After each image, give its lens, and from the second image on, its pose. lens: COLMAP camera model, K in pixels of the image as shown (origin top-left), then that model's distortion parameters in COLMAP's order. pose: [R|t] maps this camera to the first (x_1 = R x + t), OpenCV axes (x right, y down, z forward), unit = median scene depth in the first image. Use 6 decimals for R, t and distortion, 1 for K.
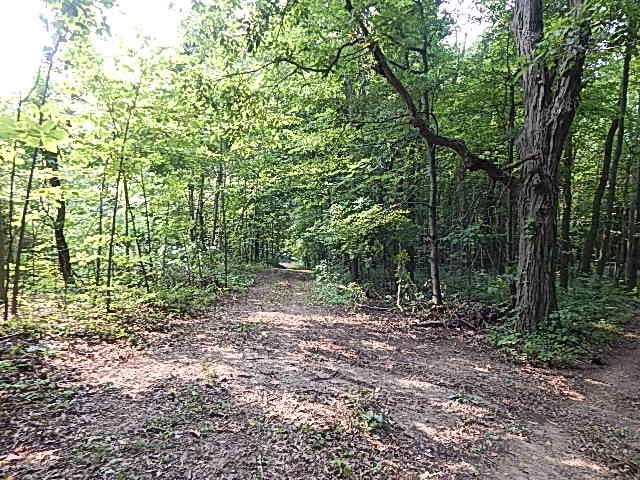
lens RADIAL K [[413.1, 0, 319.2], [0, 413.1, 240.1], [0, 0, 1]] dist [0.014559, -0.000283]
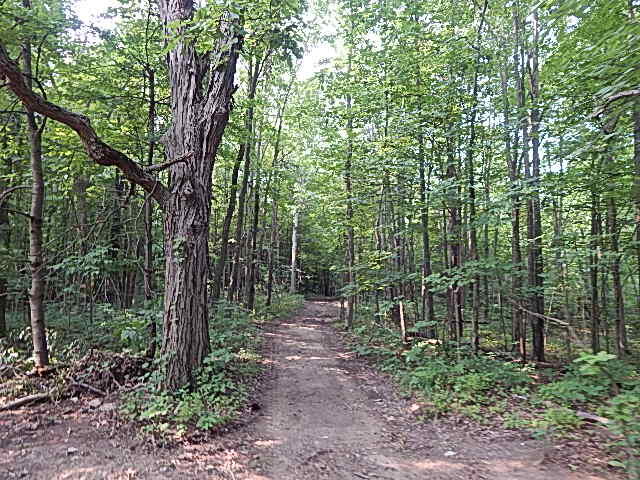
lens RADIAL K [[413.1, 0, 319.1], [0, 413.1, 240.7], [0, 0, 1]] dist [0.014559, -0.000283]
pose [[0.655324, 0.033936, 0.754585, 0.091462], [0.019404, 0.997904, -0.061731, 0.007590], [-0.755099, 0.055096, 0.653292, 0.289331]]
